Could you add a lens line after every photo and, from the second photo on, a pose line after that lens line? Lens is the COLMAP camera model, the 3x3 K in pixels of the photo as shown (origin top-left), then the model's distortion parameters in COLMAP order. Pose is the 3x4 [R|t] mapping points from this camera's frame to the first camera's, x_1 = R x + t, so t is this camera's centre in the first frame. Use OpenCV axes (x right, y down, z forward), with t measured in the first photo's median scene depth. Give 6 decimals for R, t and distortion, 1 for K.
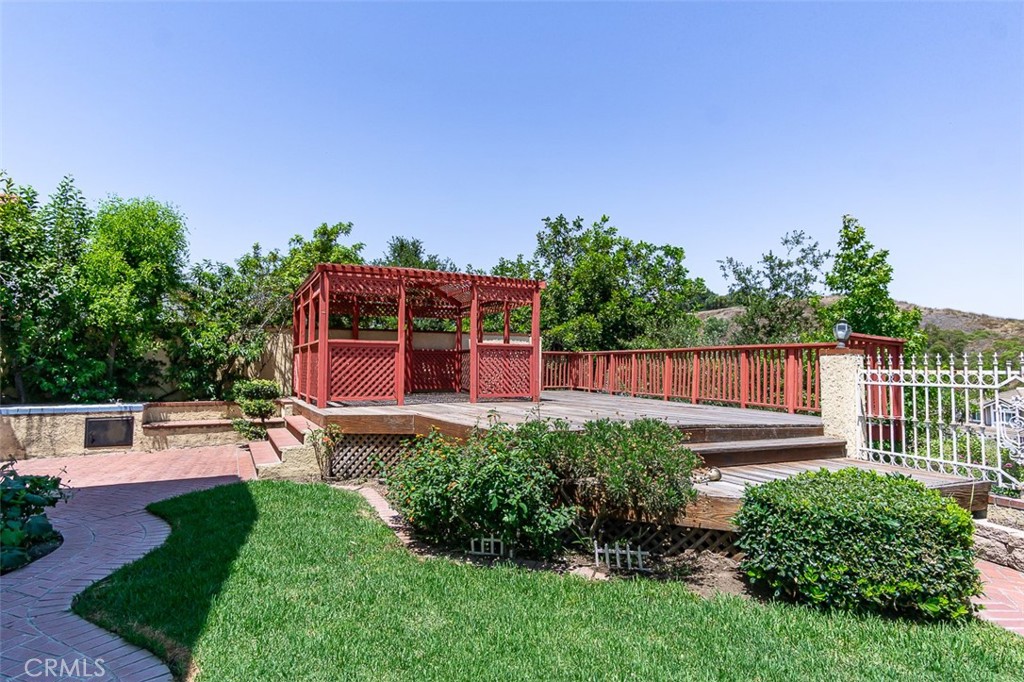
lens RADIAL K [[586.0, 0, 508.8], [0, 586.0, 339.9], [0, 0, 1]] dist [0.006735, 0.001212]
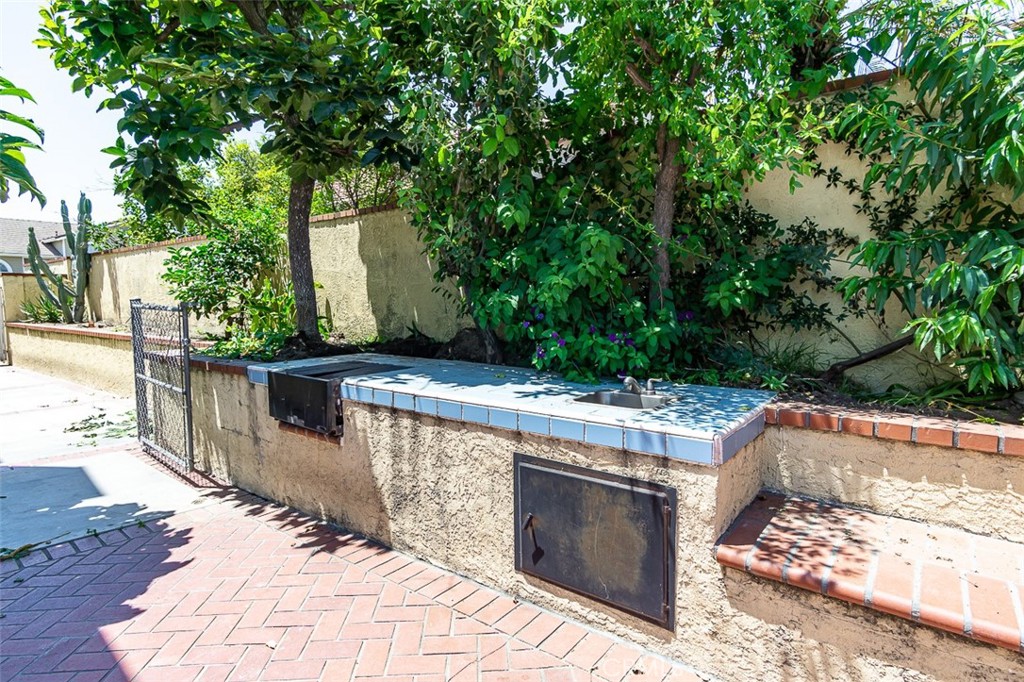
lens RADIAL K [[531.5, 0, 511.8], [0, 531.5, 336.7], [0, 0, 1]] dist [0.000284, 0.000113]
pose [[0.446553, 0.056867, -0.892948, -0.510134], [0.051569, 0.994684, 0.089136, 0.063482], [0.893270, -0.085853, 0.441246, 0.878227]]
